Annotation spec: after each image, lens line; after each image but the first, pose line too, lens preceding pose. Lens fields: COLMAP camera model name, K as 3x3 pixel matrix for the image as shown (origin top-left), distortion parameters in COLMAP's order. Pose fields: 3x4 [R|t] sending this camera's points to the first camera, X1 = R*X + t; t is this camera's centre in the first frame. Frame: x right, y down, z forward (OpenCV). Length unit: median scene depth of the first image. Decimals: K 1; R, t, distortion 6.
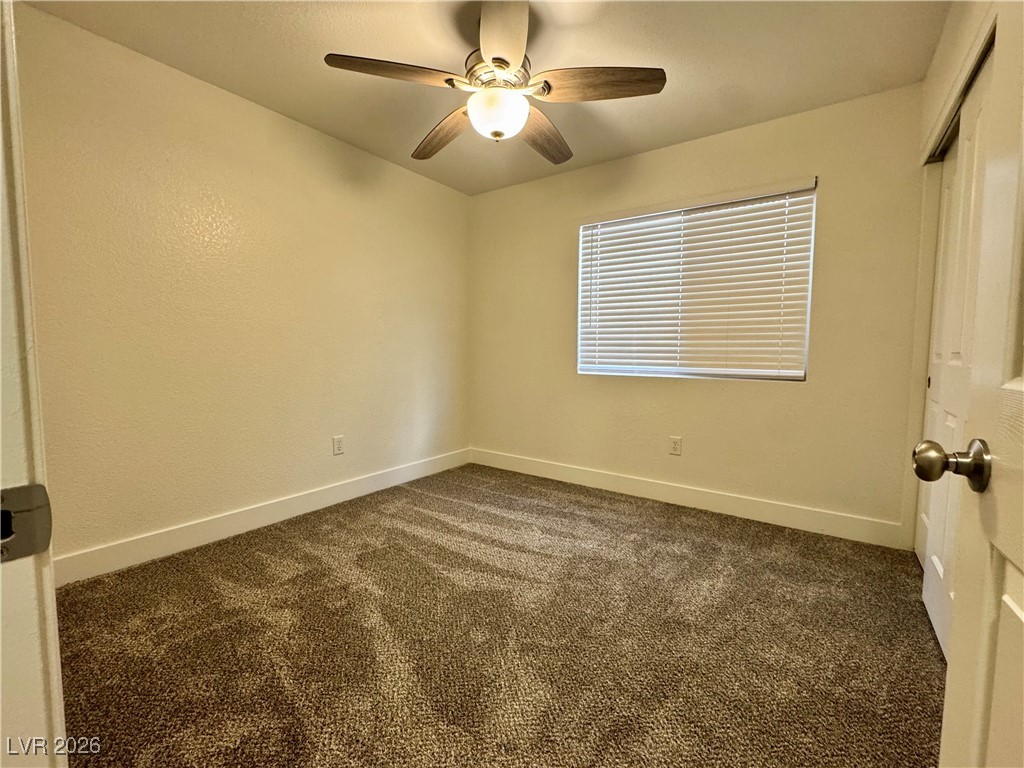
lens RADIAL K [[443.2, 0, 512.0], [0, 443.2, 384.0], [0, 0, 1]] dist [-0.001565, 0.000109]
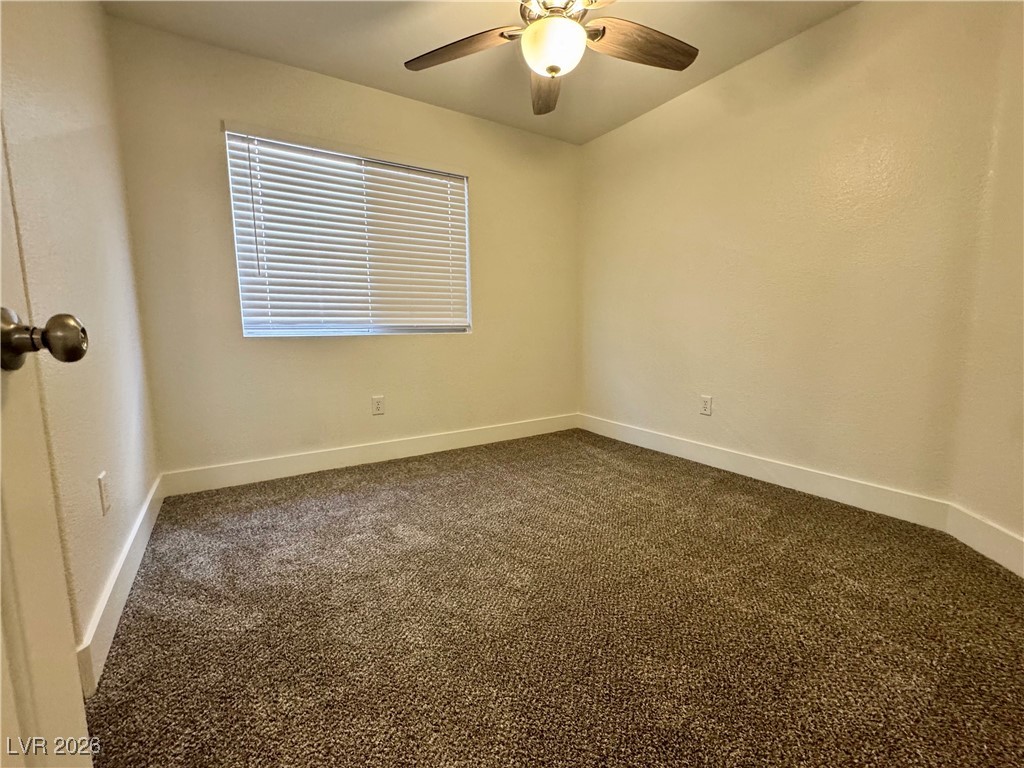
lens RADIAL K [[443.2, 0, 512.0], [0, 443.2, 384.0], [0, 0, 1]] dist [-0.001565, 0.000109]
pose [[0.377653, -0.153258, 0.913176, -0.510635], [0.058086, 0.988186, 0.141825, -0.027653], [-0.924124, -0.000517, 0.382094, 0.370181]]
